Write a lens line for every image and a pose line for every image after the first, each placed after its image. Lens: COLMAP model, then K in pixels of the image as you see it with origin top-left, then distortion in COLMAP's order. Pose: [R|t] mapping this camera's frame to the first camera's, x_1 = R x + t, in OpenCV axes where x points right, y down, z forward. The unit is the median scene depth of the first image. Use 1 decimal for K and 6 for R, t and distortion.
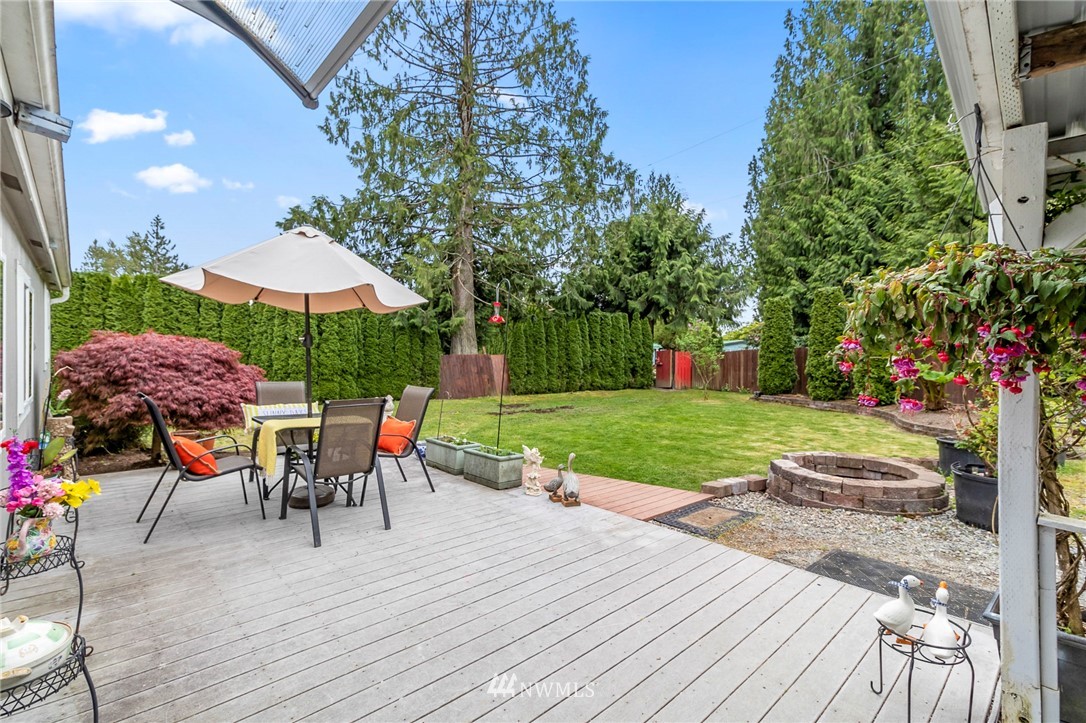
lens RADIAL K [[504.3, 0, 535.9], [0, 504.3, 353.9], [0, 0, 1]] dist [0.003746, -0.000559]
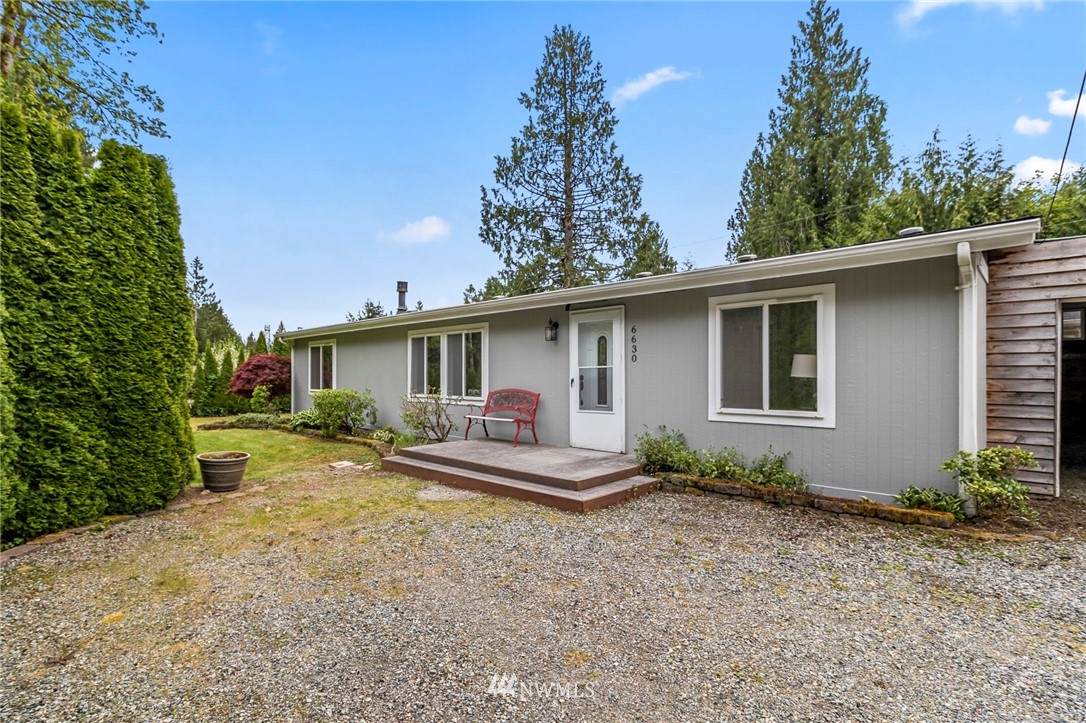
lens RADIAL K [[504.3, 0, 542.8], [0, 504.3, 372.1], [0, 0, 1]] dist [0.003746, -0.000559]
pose [[0.997889, -0.016462, 0.062818, -0.266240], [0.017350, 0.999757, -0.013619, 0.008061], [-0.062579, 0.014680, 0.997932, -0.468558]]
